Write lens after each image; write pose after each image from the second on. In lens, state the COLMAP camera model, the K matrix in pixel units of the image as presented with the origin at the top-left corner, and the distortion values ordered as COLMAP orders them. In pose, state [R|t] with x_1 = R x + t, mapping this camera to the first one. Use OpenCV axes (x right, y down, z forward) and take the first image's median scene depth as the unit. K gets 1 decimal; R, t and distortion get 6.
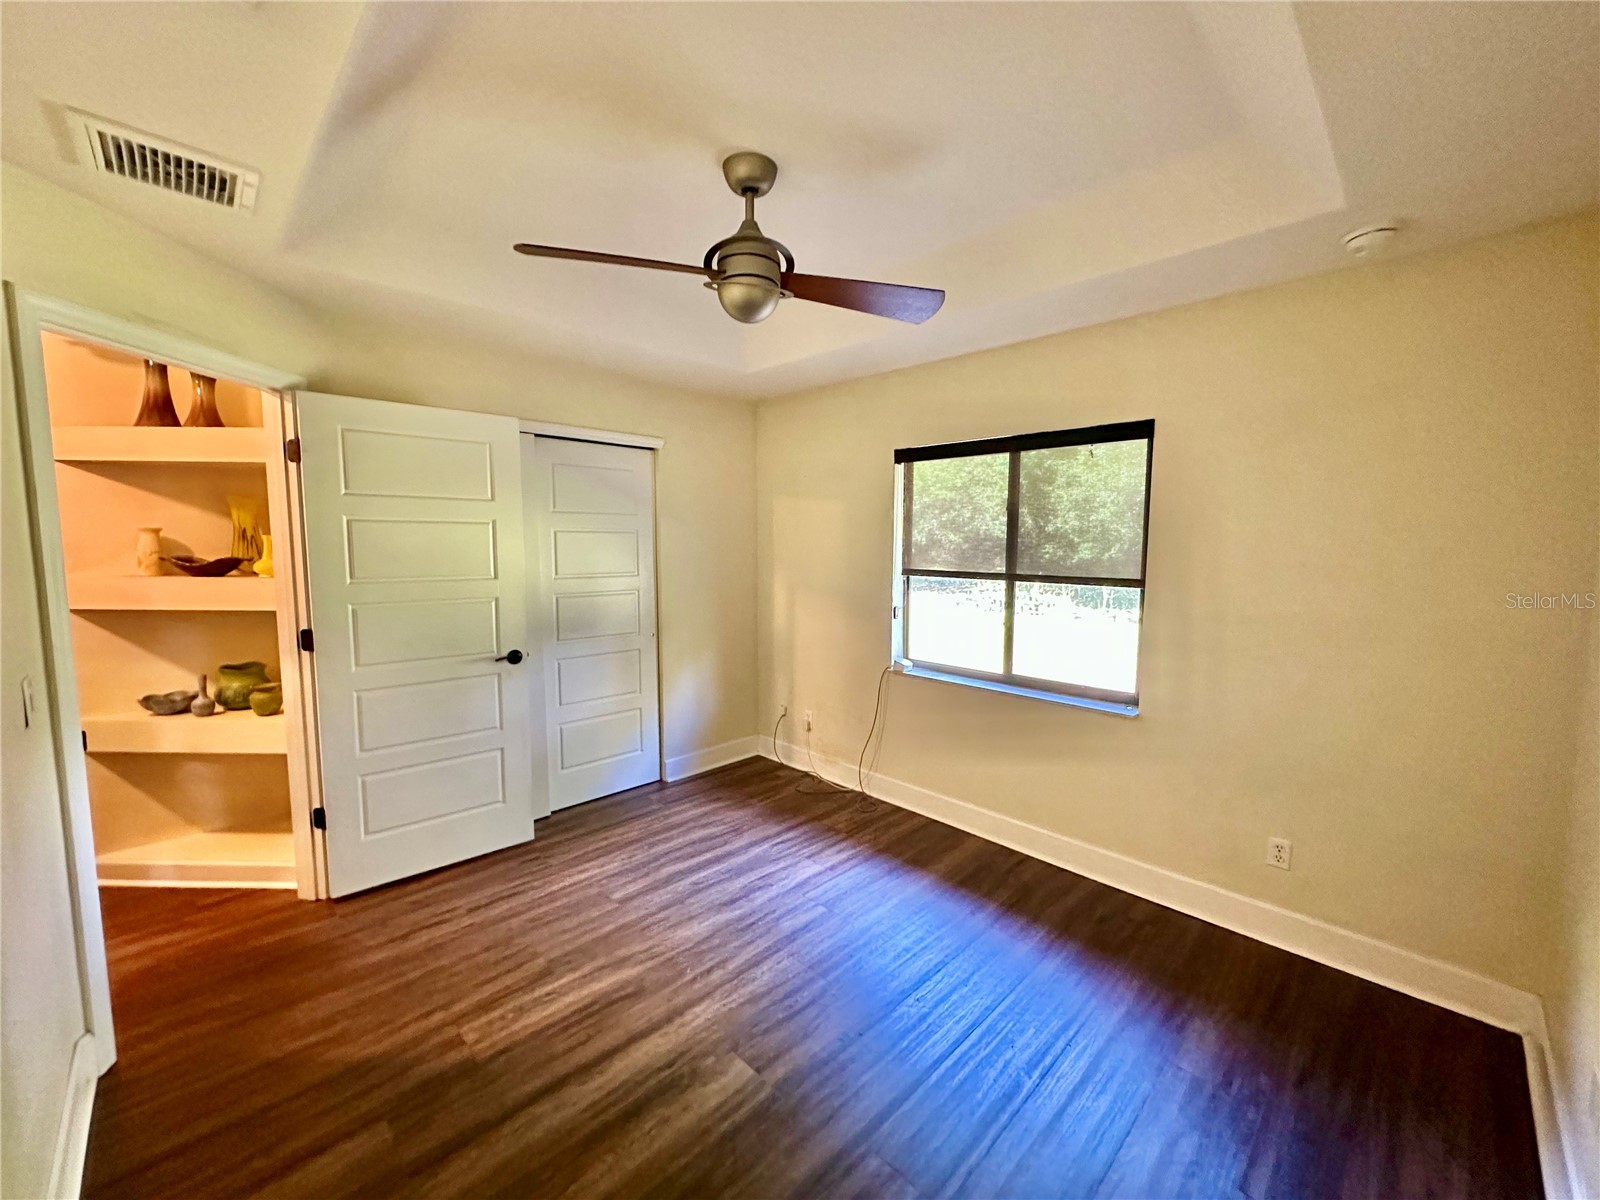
lens RADIAL K [[637.9, 0, 803.5], [0, 637.9, 603.7], [0, 0, 1]] dist [-0.004709, 0.001197]
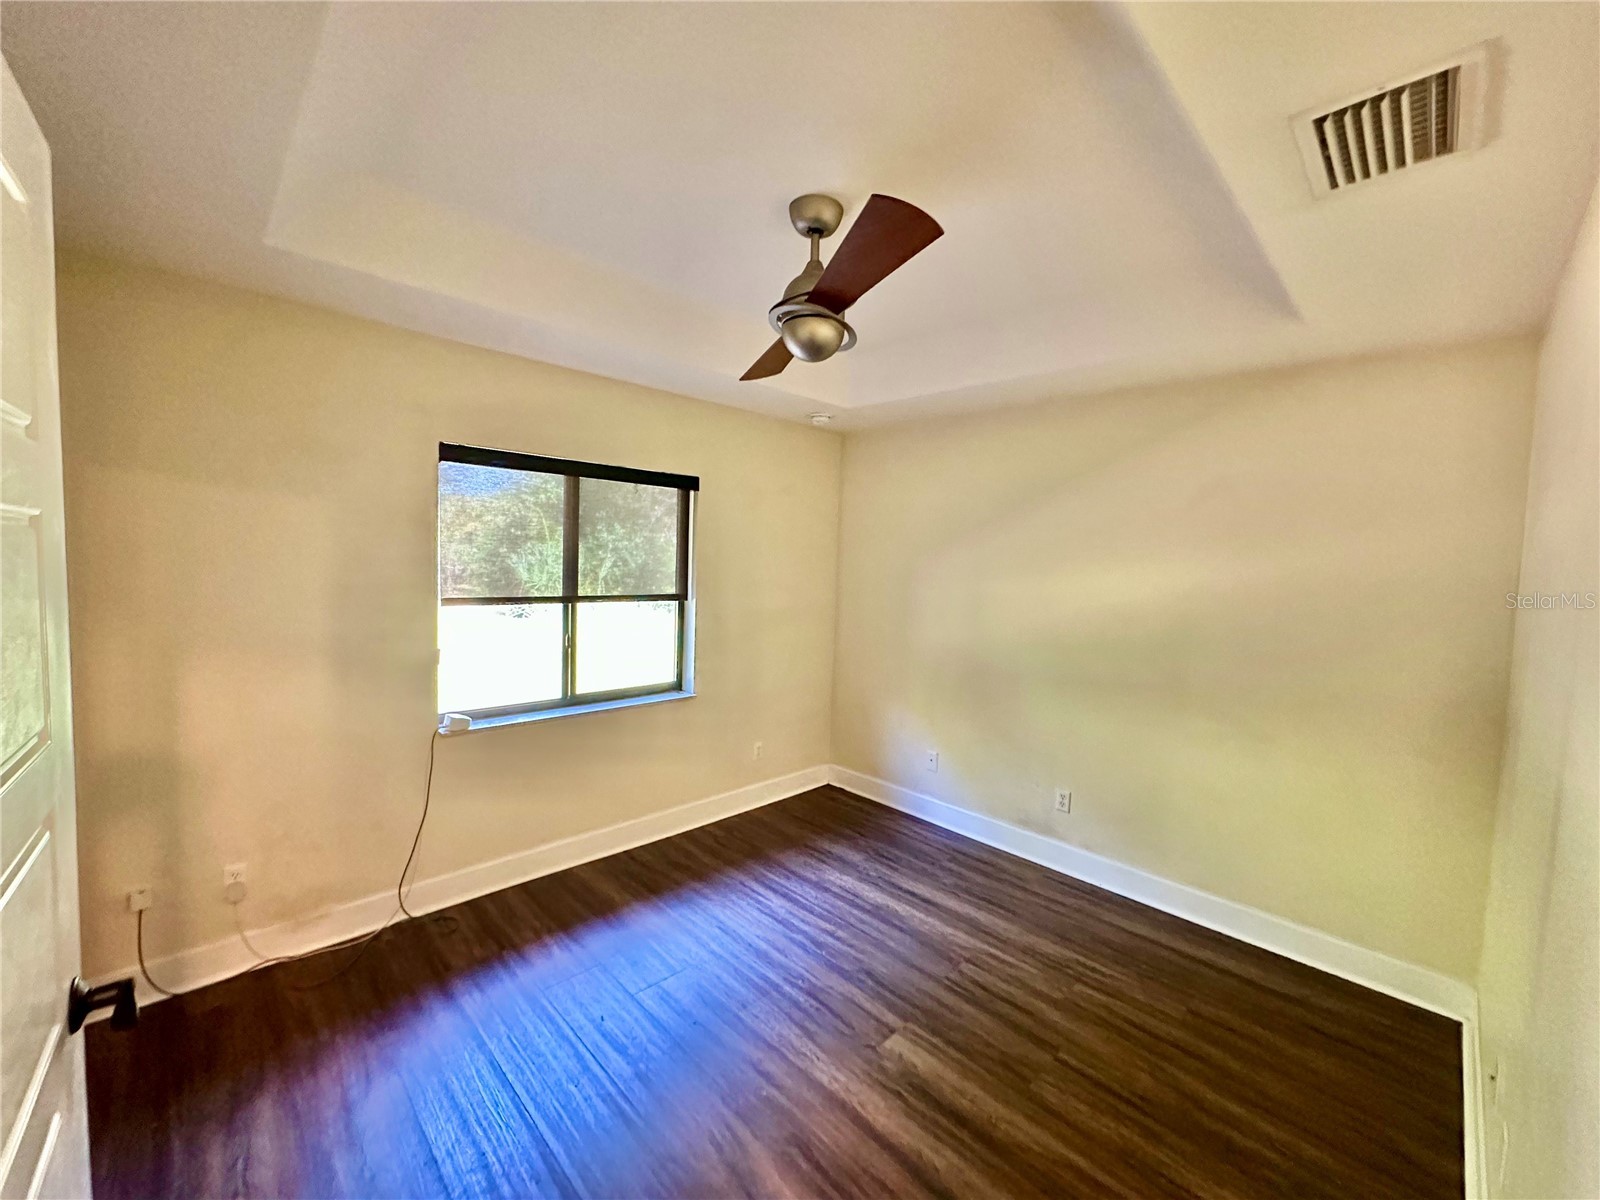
lens RADIAL K [[637.9, 0, 802.9], [0, 637.9, 593.8], [0, 0, 1]] dist [-0.004709, 0.001197]
pose [[0.008150, -0.062288, 0.998025, -0.718245], [0.066935, 0.995854, 0.061605, -0.093124], [-0.997724, 0.066300, 0.012285, 0.659237]]
